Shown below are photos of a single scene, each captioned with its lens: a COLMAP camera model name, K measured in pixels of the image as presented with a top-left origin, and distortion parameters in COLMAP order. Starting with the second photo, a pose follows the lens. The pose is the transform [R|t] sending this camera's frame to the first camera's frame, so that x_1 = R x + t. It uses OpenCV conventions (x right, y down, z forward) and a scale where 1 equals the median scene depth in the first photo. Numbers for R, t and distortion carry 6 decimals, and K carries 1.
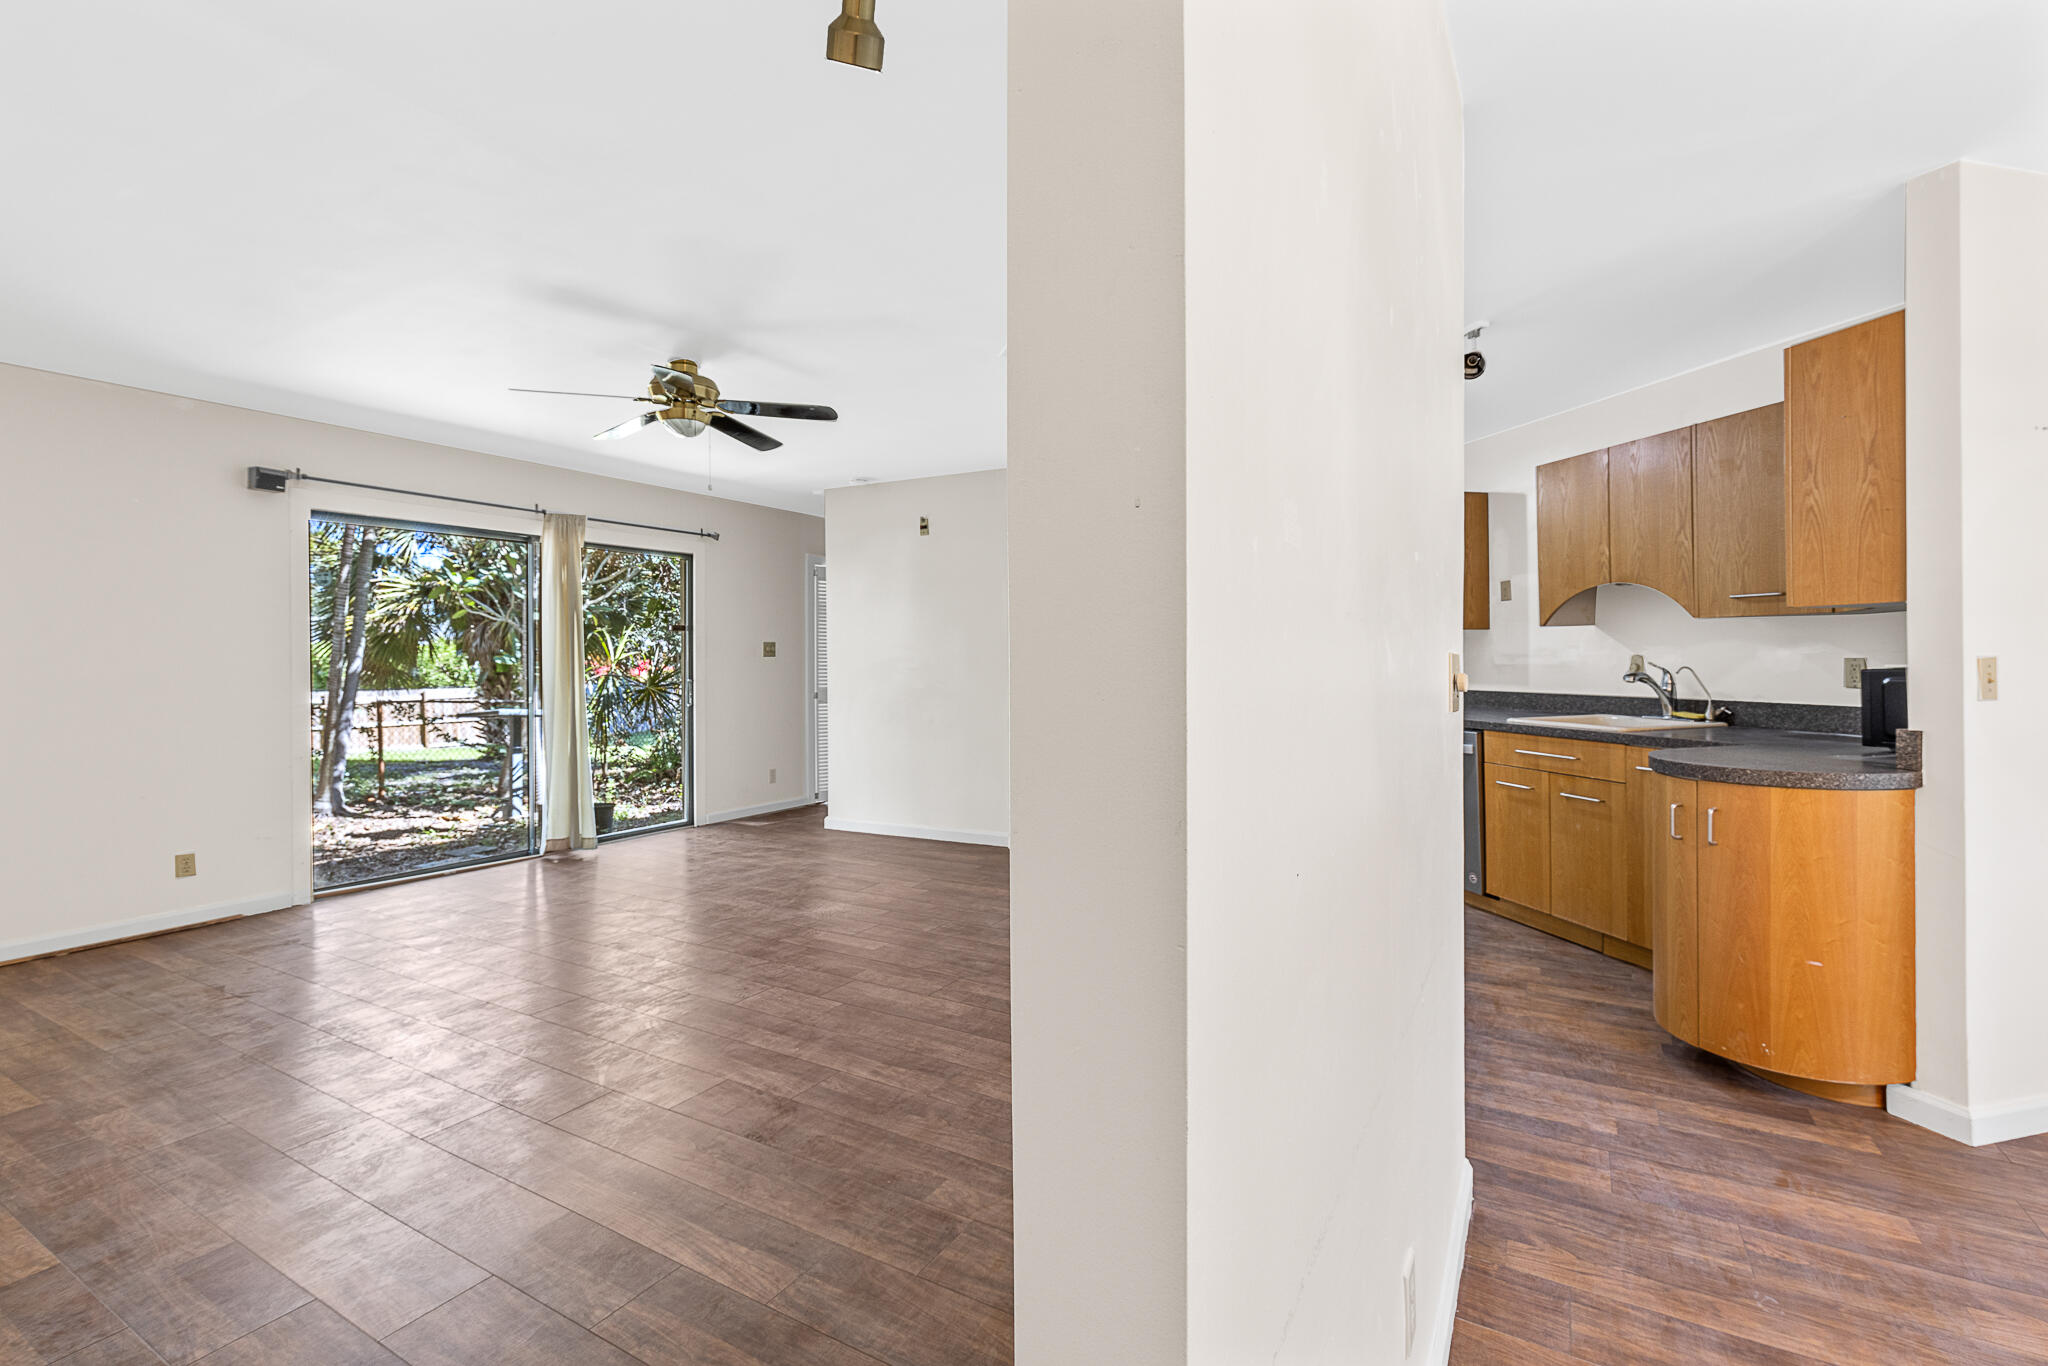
lens RADIAL K [[917.7, 0, 1022.5], [0, 917.7, 666.0], [0, 0, 1]] dist [-0.008676, 0.000503]
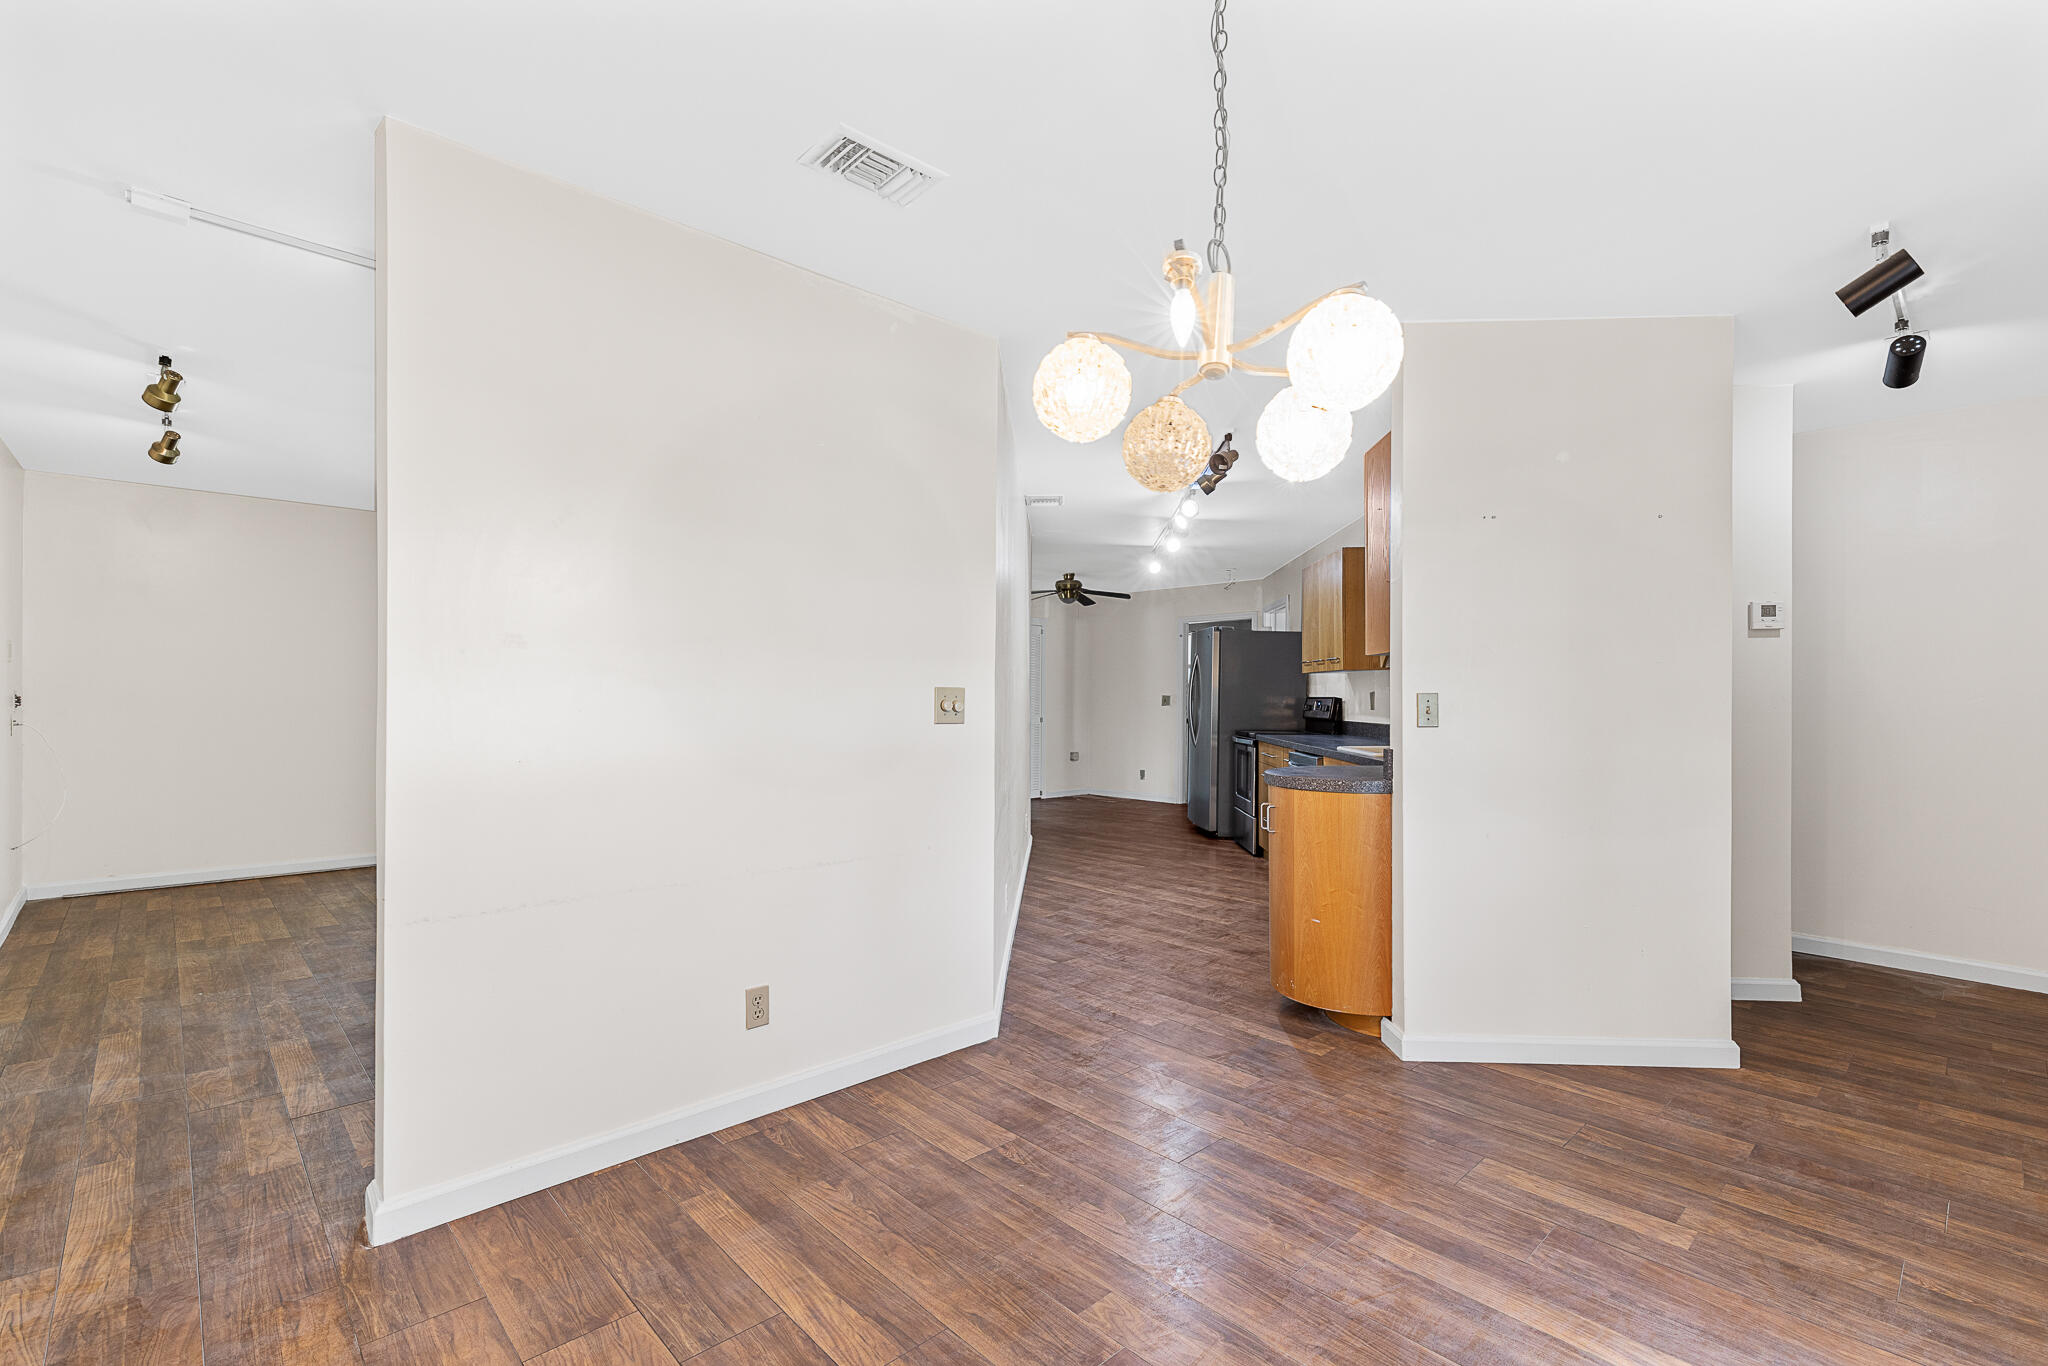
lens RADIAL K [[917.7, 0, 1025.3], [0, 917.7, 697.1], [0, 0, 1]] dist [-0.008676, 0.000503]
pose [[0.959564, 0.012931, -0.281194, 0.587561], [-0.014406, 0.999891, -0.003180, 0.004915], [0.281122, 0.007102, 0.959646, -0.296552]]
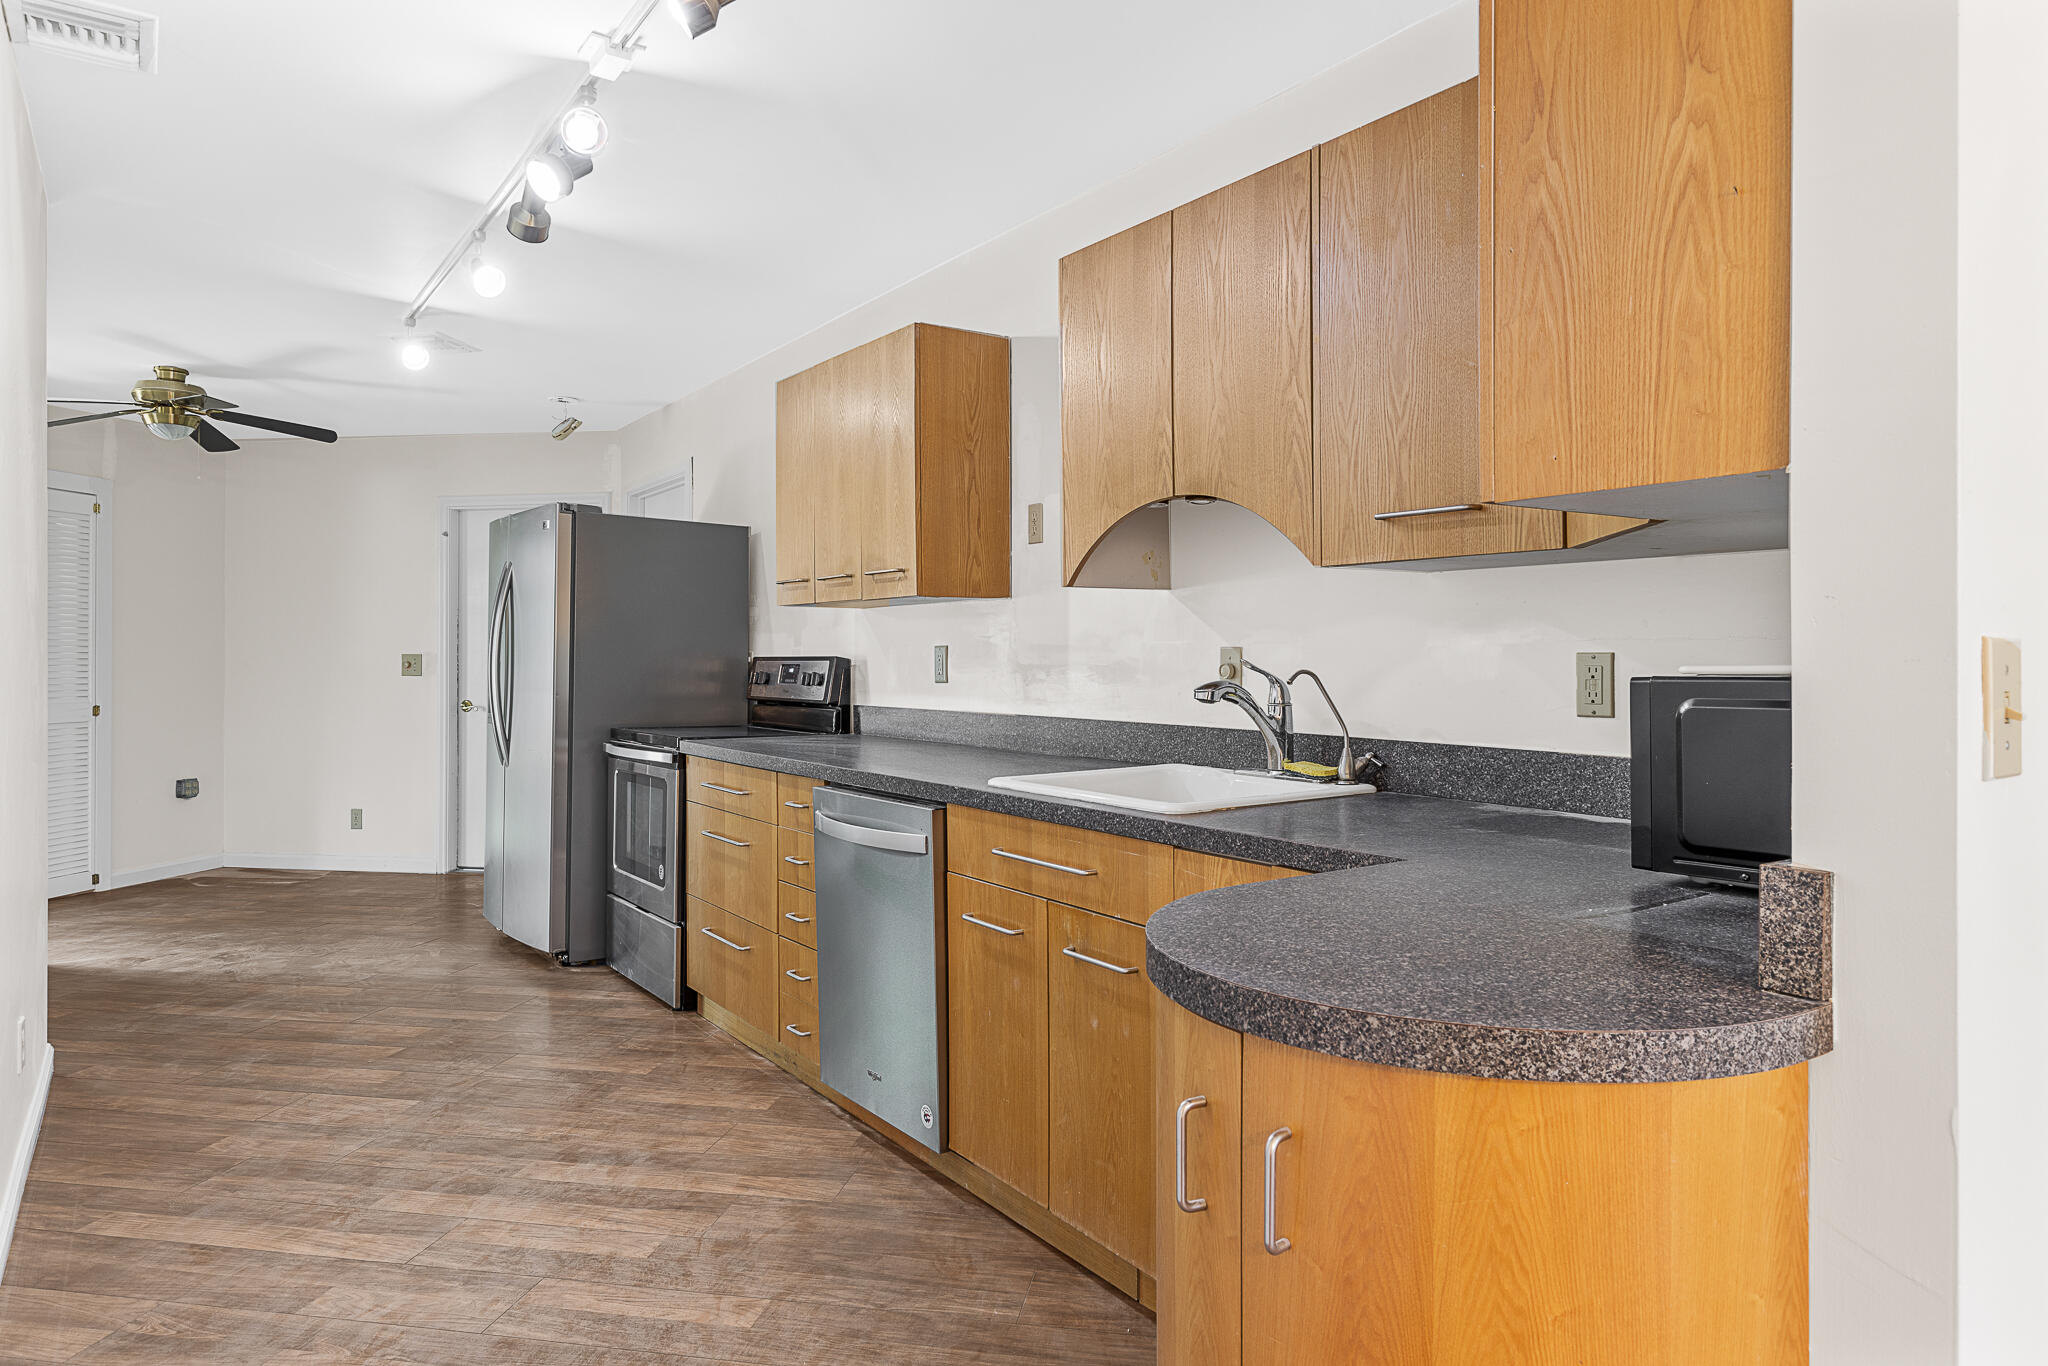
lens RADIAL K [[1261.9, 0, 1027.0], [0, 1261.9, 672.8], [0, 0, 1]] dist [0.008504, 0.001716]
pose [[0.936616, 0.004447, 0.350328, 0.397373], [-0.005749, 0.999980, 0.002675, 0.001374], [-0.350309, -0.004520, 0.936623, 0.476914]]
